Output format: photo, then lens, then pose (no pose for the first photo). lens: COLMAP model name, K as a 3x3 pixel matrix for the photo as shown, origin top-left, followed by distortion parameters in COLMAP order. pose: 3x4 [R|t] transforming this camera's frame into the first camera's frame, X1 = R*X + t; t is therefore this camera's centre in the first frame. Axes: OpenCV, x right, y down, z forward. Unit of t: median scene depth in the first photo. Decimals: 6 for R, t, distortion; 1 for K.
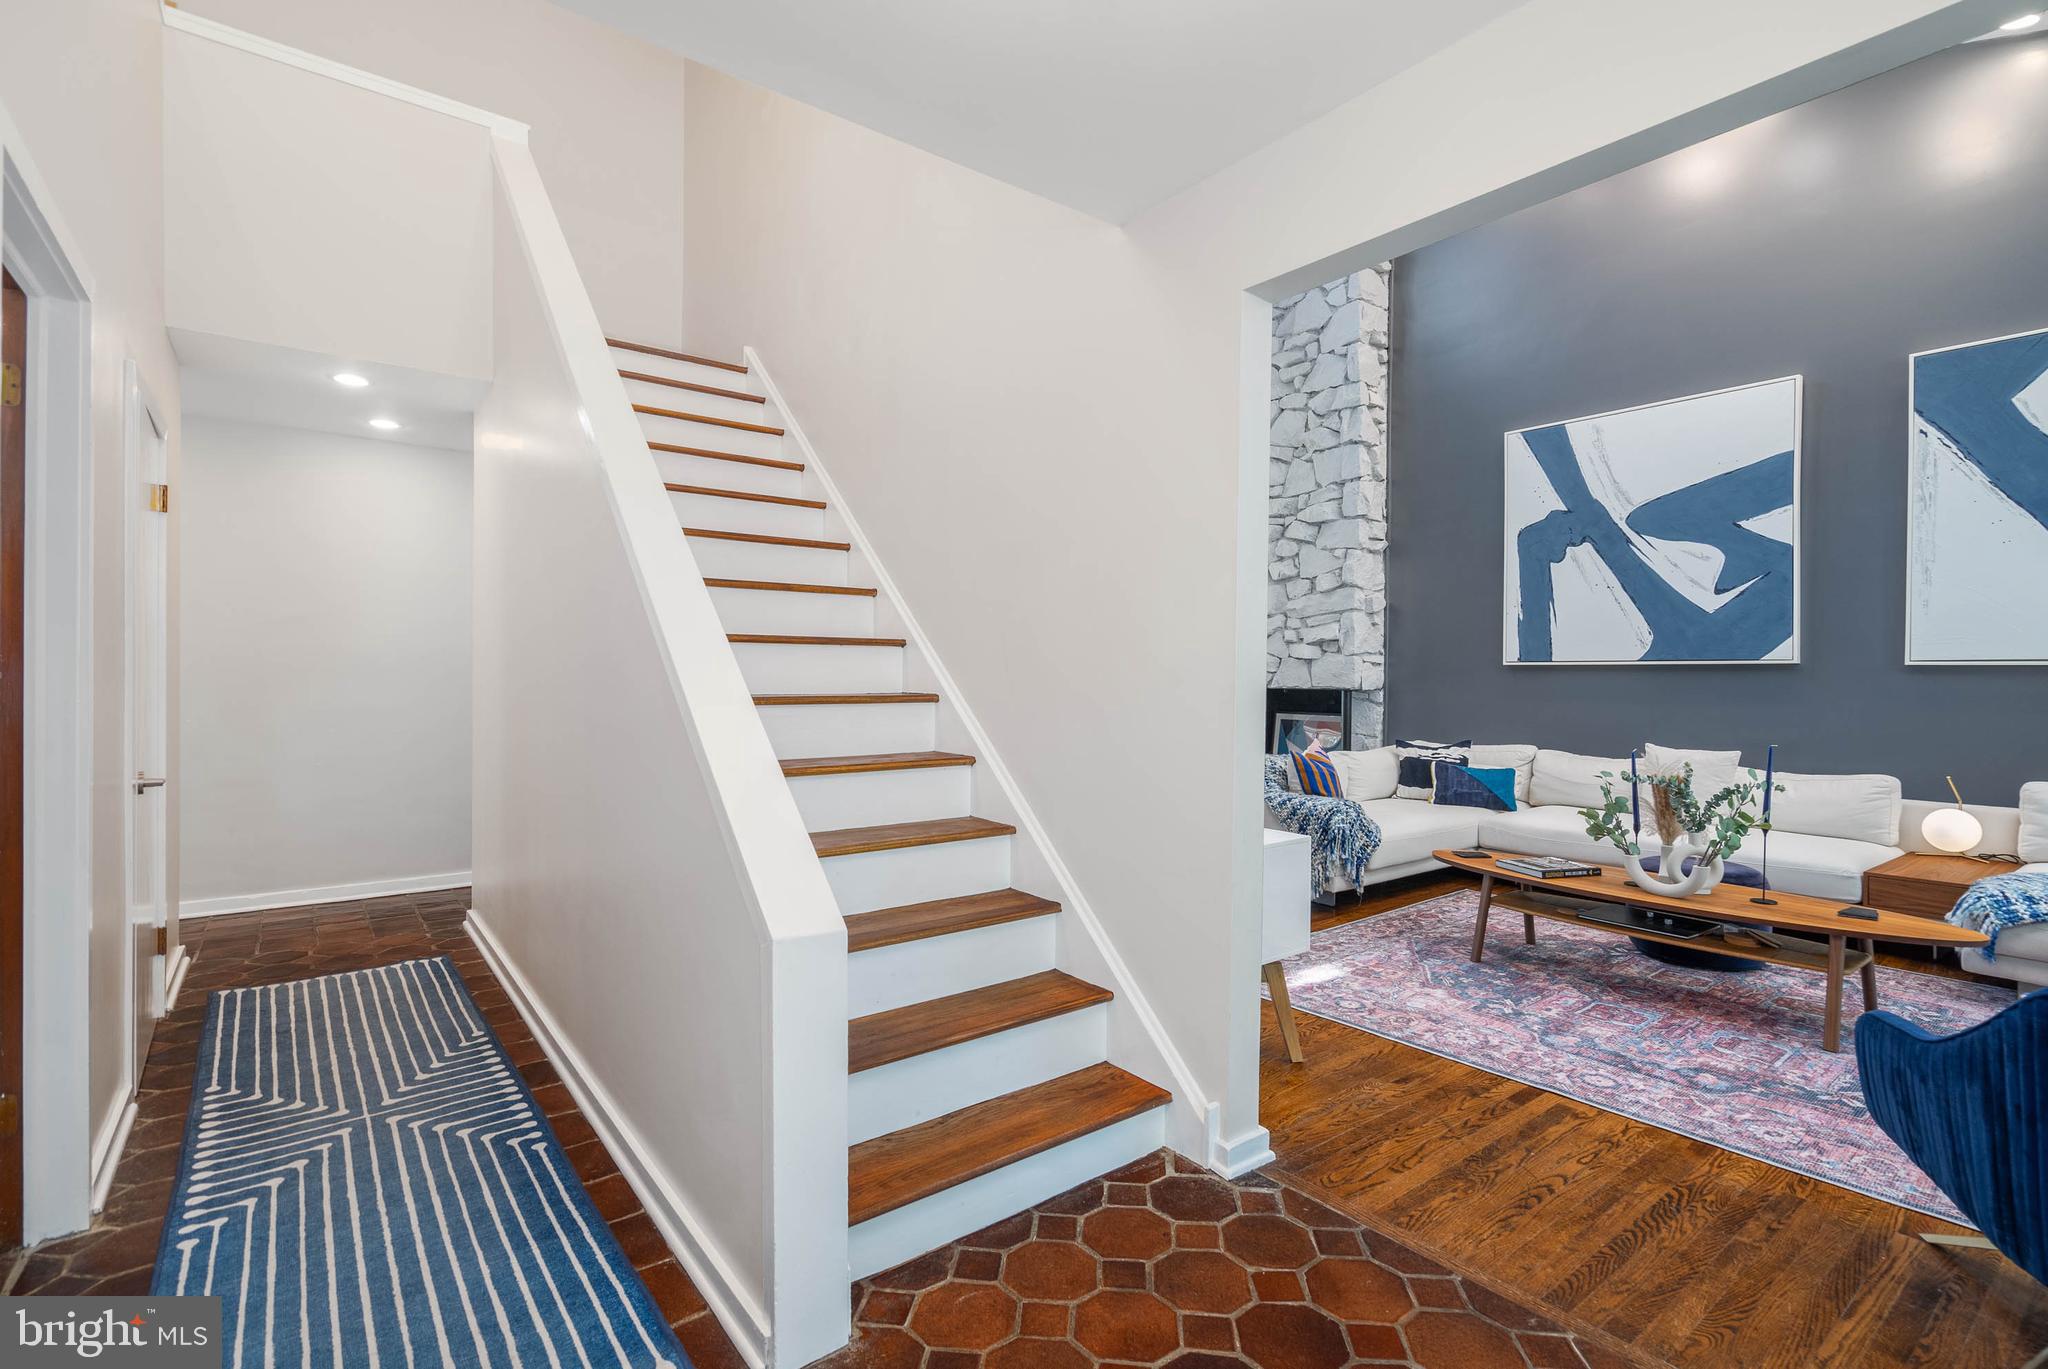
lens RADIAL K [[939.6, 0, 1037.7], [0, 939.6, 685.7], [0, 0, 1]] dist [0.000888, 0.000583]
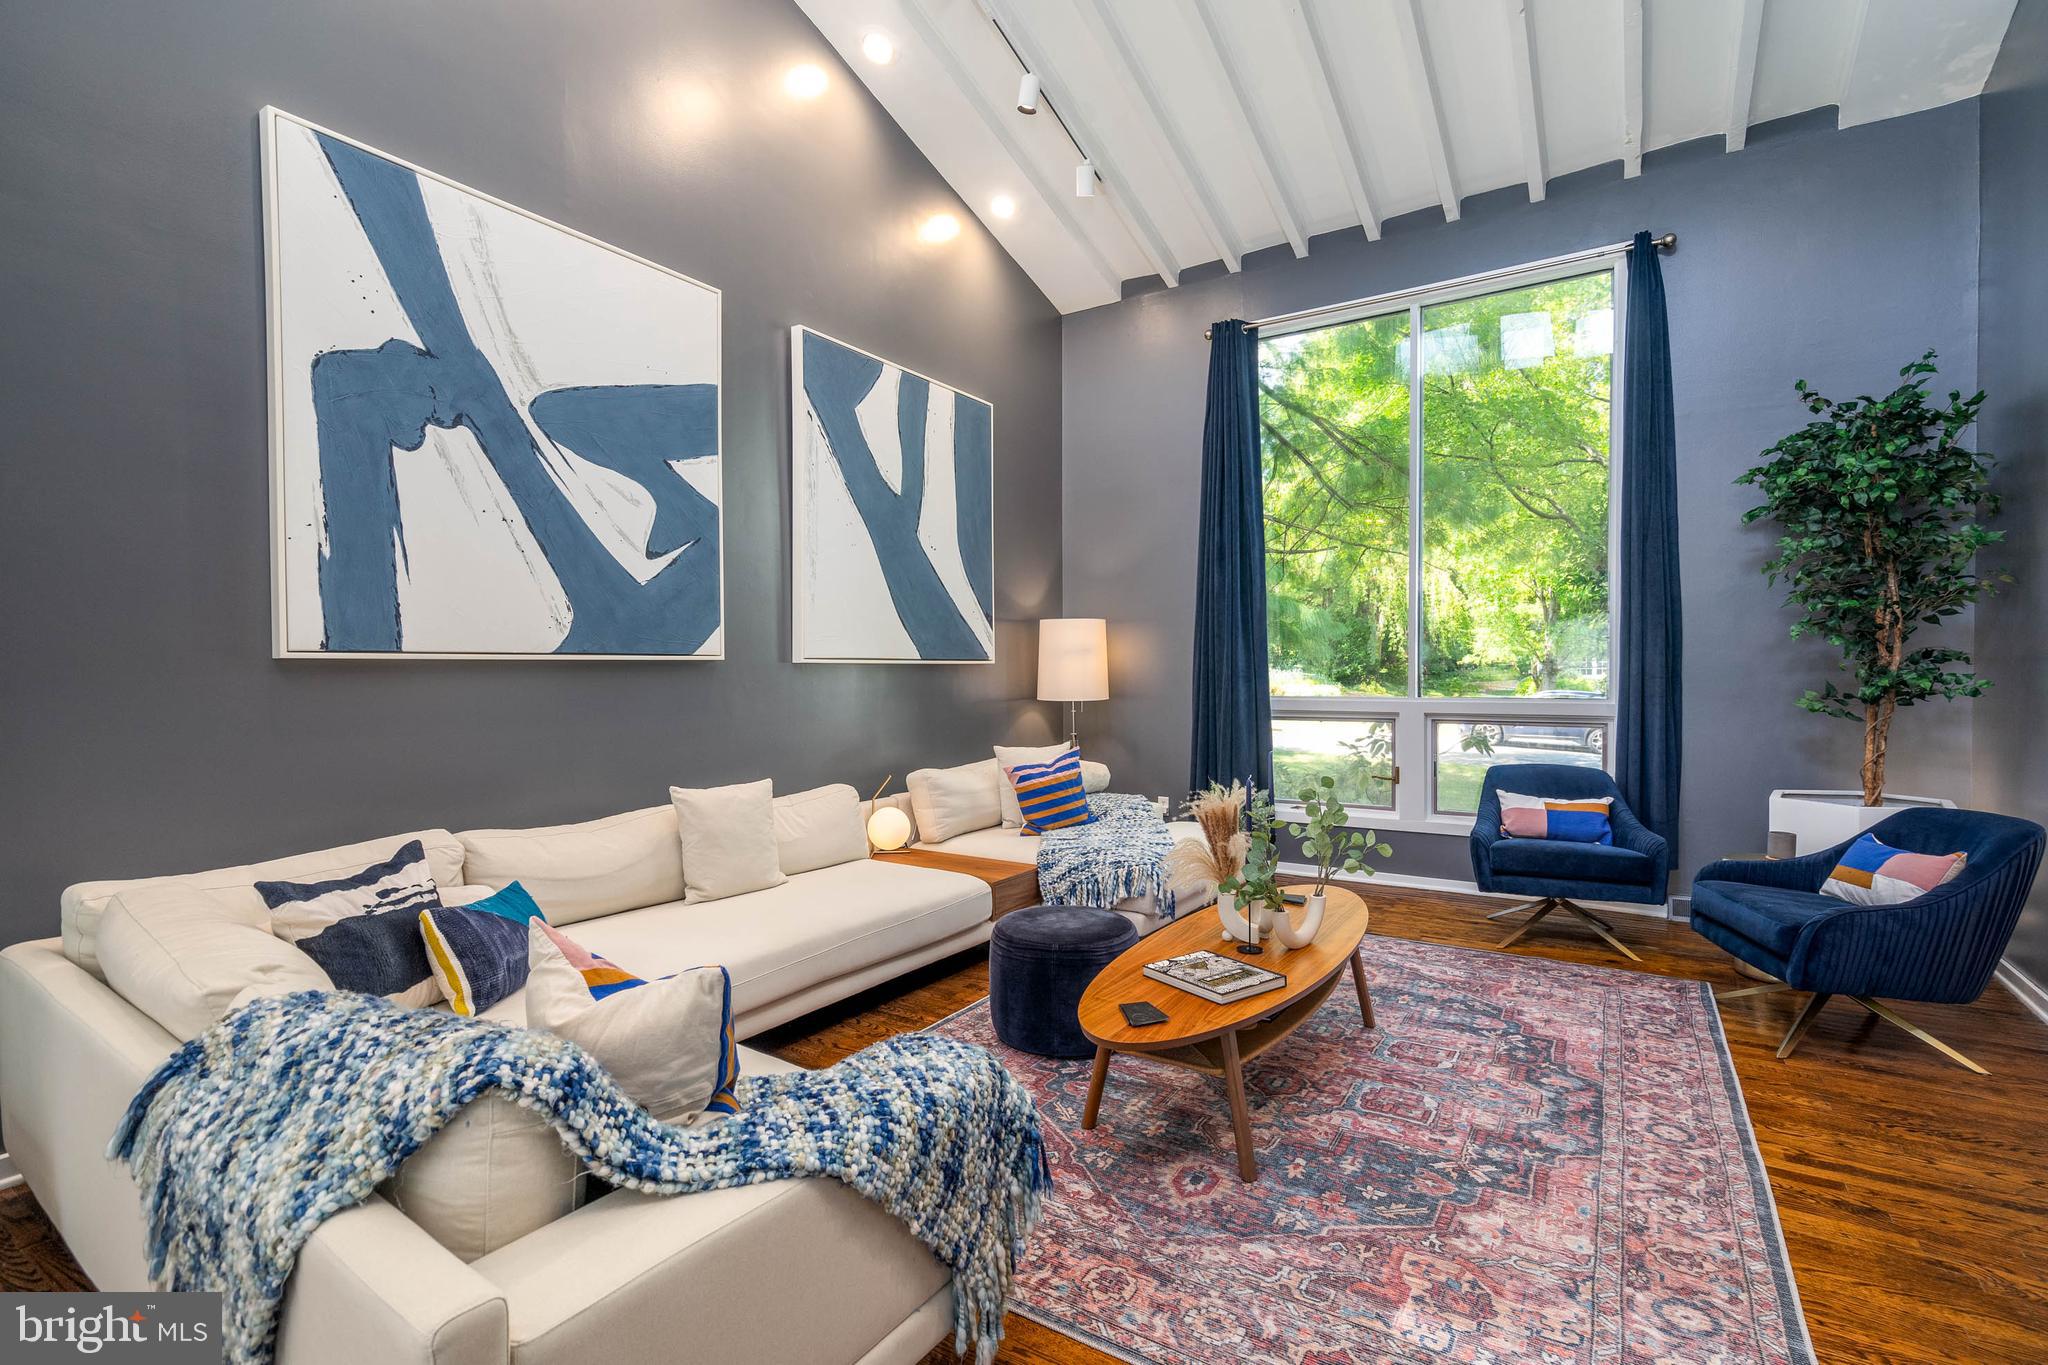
lens RADIAL K [[949.2, 0, 1029.5], [0, 949.2, 688.0], [0, 0, 1]] dist [-0.001987, 0.000553]
pose [[-0.323932, -0.023582, 0.945786, -0.023490], [0.015534, 0.999422, 0.030239, -0.019157], [-0.945953, 0.024488, -0.323378, 0.945651]]
